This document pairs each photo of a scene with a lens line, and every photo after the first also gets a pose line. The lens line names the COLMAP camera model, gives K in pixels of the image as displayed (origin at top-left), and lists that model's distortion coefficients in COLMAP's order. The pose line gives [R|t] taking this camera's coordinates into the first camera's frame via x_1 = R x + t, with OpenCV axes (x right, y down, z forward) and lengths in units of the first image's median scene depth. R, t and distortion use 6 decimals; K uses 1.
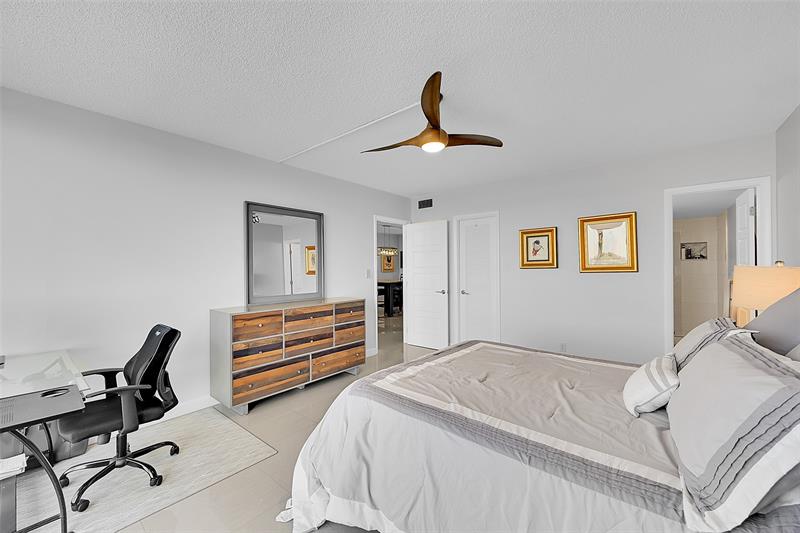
lens RADIAL K [[314.4, 0, 403.4], [0, 314.4, 270.5], [0, 0, 1]] dist [-0.000317, -0.000424]
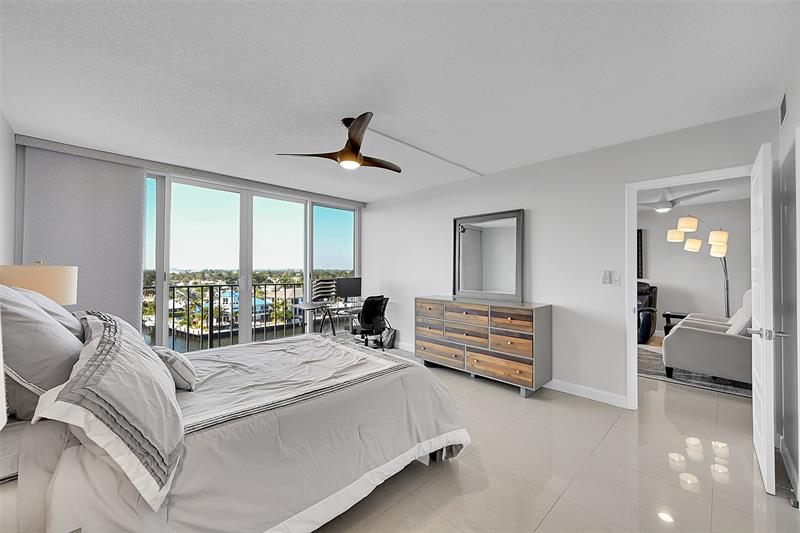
lens RADIAL K [[314.4, 0, 399.2], [0, 314.4, 266.2], [0, 0, 1]] dist [-0.000317, -0.000424]
pose [[-0.118964, 0.009262, -0.992855, 0.780772], [0.000476, 0.999957, 0.009271, -0.025025], [0.992898, 0.000630, -0.118963, 0.837790]]
